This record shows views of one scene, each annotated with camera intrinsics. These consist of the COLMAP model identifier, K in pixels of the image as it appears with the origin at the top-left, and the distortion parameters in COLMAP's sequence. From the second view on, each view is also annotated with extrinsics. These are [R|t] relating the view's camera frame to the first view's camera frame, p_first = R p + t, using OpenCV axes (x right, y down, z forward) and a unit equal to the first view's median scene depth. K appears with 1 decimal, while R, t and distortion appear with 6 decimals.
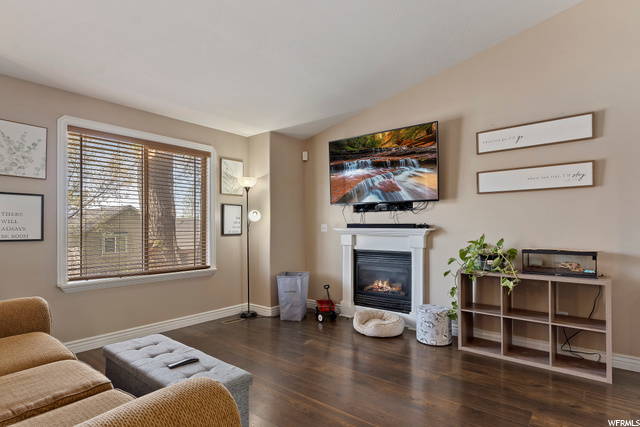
lens RADIAL K [[350.9, 0, 309.3], [0, 350.9, 227.2], [0, 0, 1]] dist [-0.001143, 0.000336]
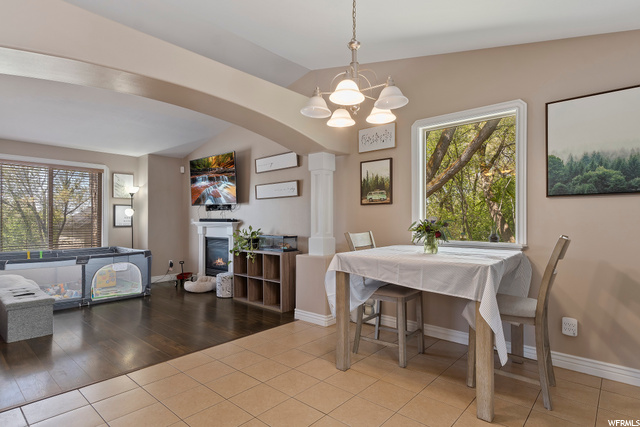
lens RADIAL K [[336.1, 0, 319.5], [0, 336.1, 216.0], [0, 0, 1]] dist [0.003181, 0.000137]
pose [[0.999951, -0.001255, -0.009786, 0.668342], [0.001117, 0.999901, -0.014060, -0.001660], [0.009803, 0.014049, 0.999853, -0.405761]]
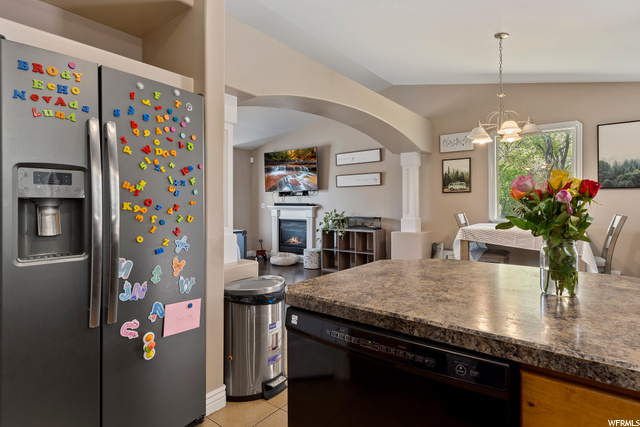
lens RADIAL K [[342.4, 0, 319.1], [0, 342.4, 203.8], [0, 0, 1]] dist [0.006444, 0.001555]
pose [[0.998493, 0.000464, 0.054875, 0.251608], [-0.000223, 0.999990, -0.004407, -0.000635], [-0.054876, 0.004389, 0.998484, -0.686864]]
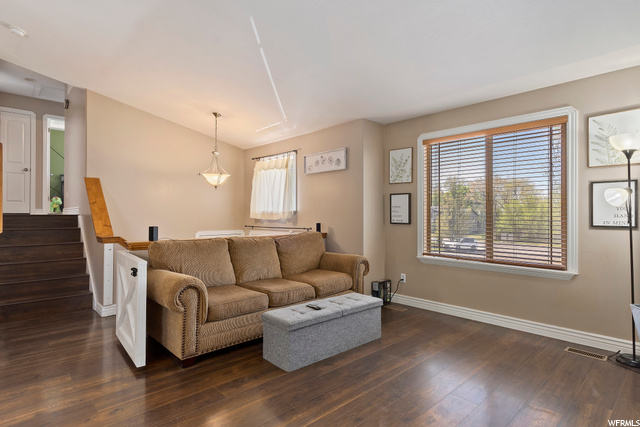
lens RADIAL K [[336.1, 0, 319.5], [0, 336.1, 216.0], [0, 0, 1]] dist [0.003181, 0.000137]
pose [[-0.113916, 0.001177, -0.993490, 0.524701], [-0.003734, 0.999992, 0.001613, 0.001798], [0.993483, 0.003894, -0.113910, 0.598839]]
